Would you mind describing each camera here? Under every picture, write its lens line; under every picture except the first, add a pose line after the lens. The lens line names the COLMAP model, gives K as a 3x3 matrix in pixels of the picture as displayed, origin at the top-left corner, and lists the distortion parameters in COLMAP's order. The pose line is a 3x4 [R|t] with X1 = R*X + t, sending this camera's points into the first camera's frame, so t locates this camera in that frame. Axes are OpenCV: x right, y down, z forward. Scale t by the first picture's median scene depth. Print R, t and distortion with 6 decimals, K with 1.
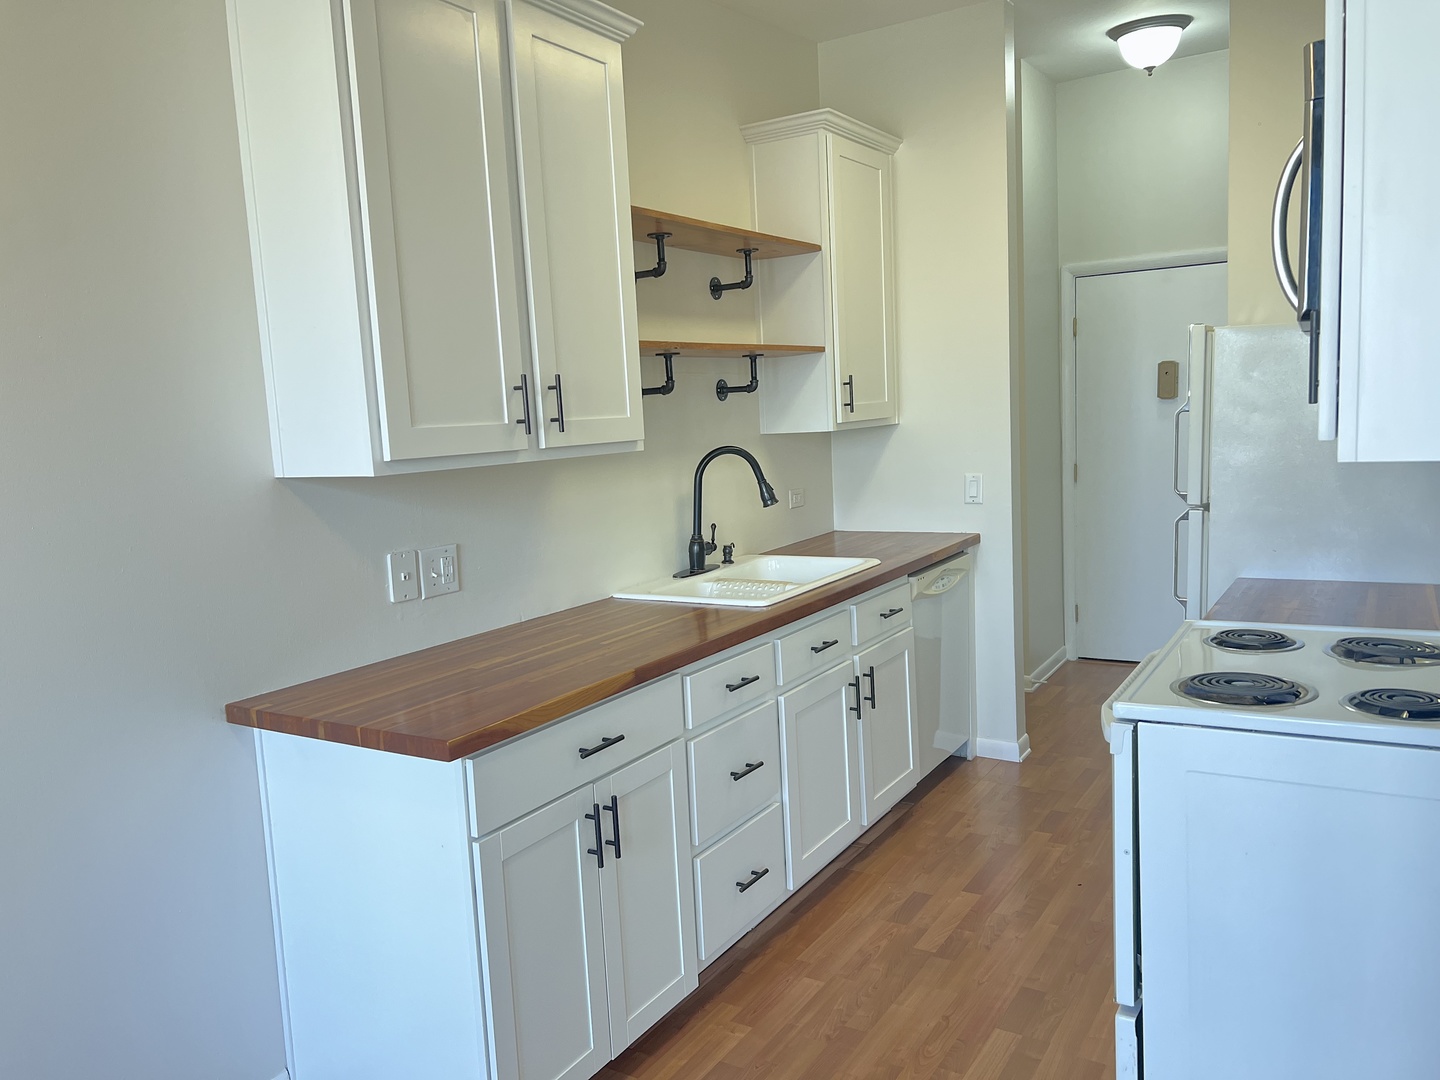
lens RADIAL K [[1080.4, 0, 719.8], [0, 1080.4, 539.2], [0, 0, 1]] dist [0.051259, -0.067874]
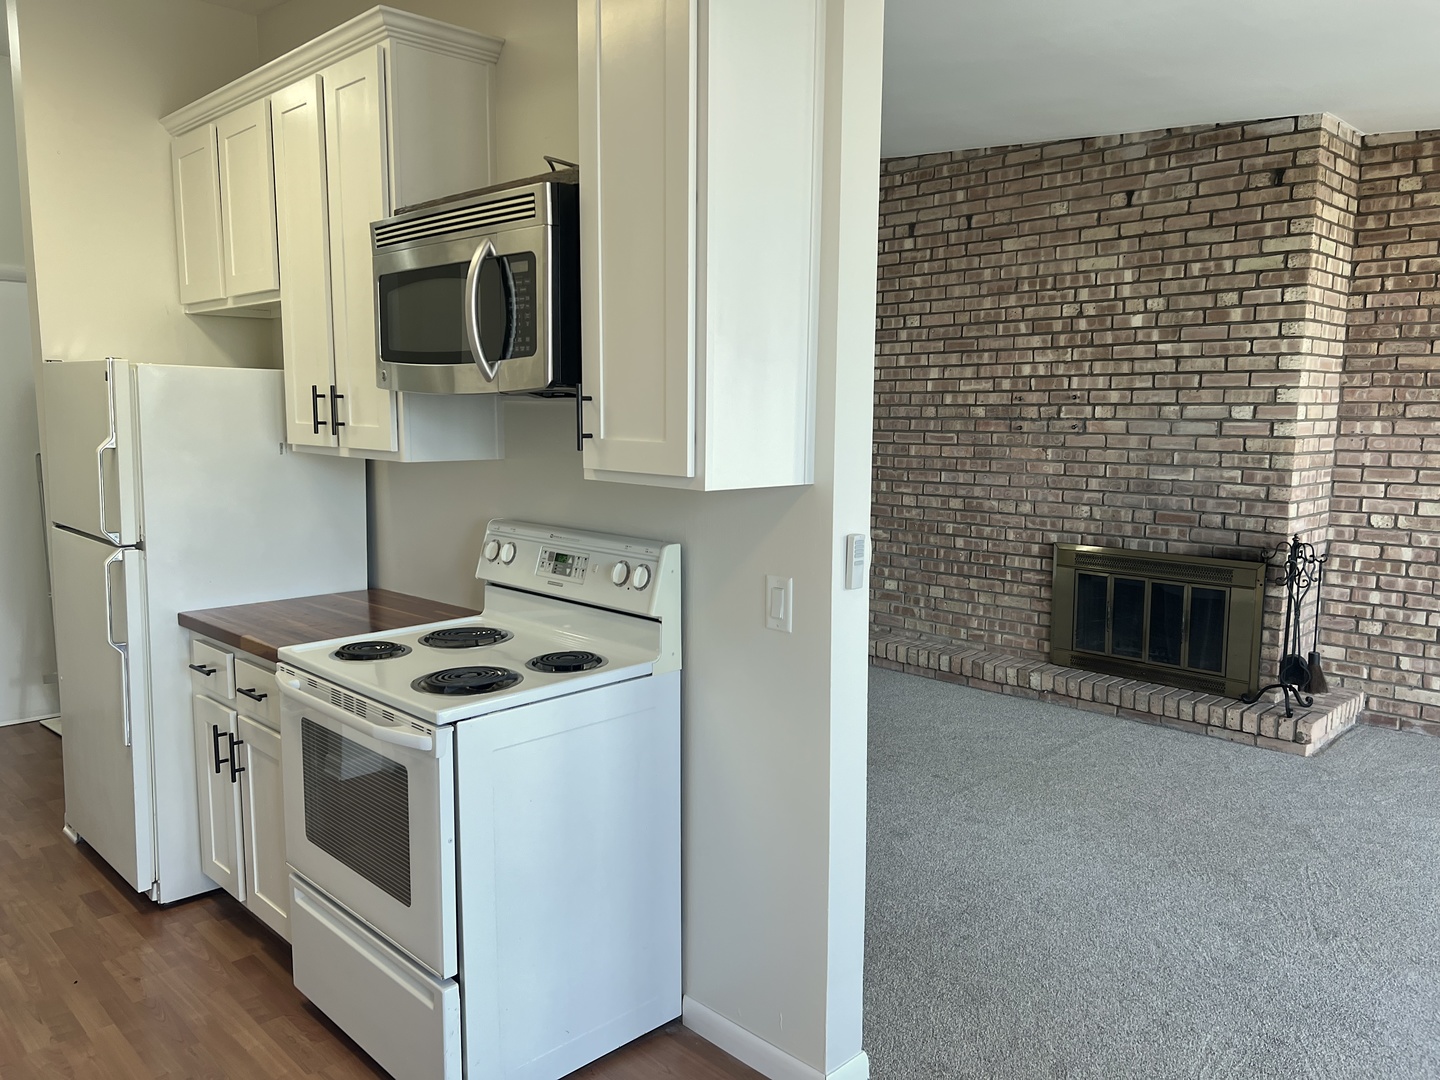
lens RADIAL K [[1080.4, 0, 721.1], [0, 1080.4, 549.0], [0, 0, 1]] dist [0.051259, -0.067874]
pose [[0.246405, -0.079278, 0.965919, -0.613702], [0.098285, 0.993555, 0.056474, -0.049852], [-0.964171, 0.081019, 0.252609, 0.410017]]
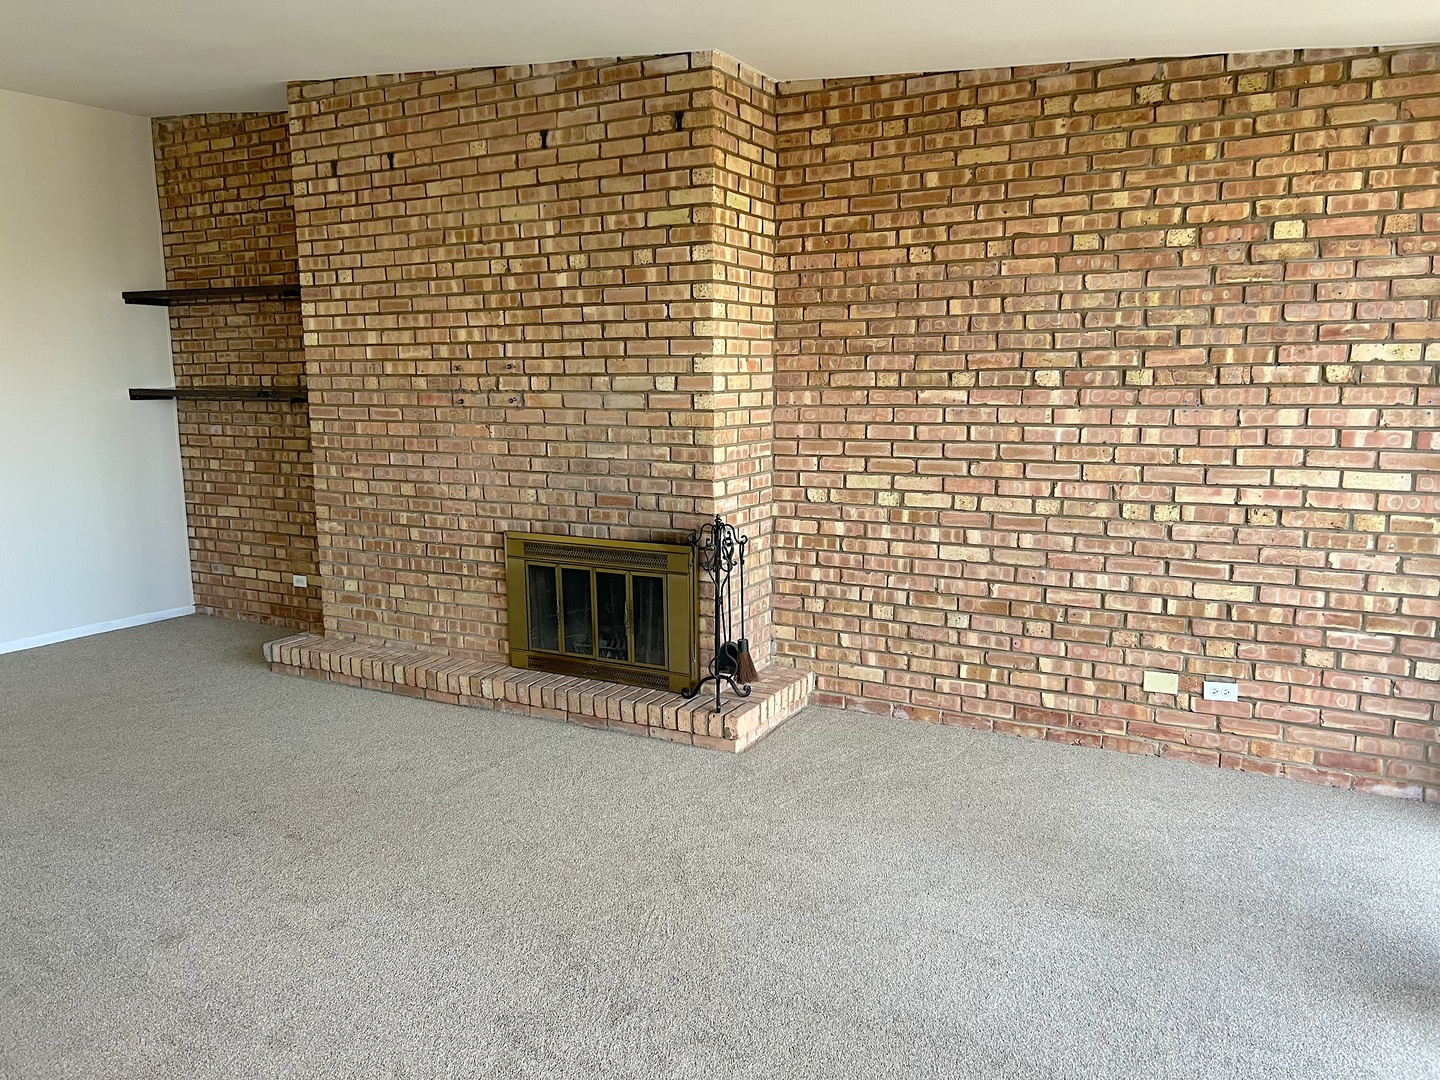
lens RADIAL K [[1080.4, 0, 728.0], [0, 1080.4, 551.0], [0, 0, 1]] dist [0.051259, -0.067874]
pose [[-0.053158, -0.116094, 0.991815, -0.496265], [0.125229, 0.984603, 0.121962, -0.040797], [-0.990703, 0.130687, -0.037801, 0.263169]]
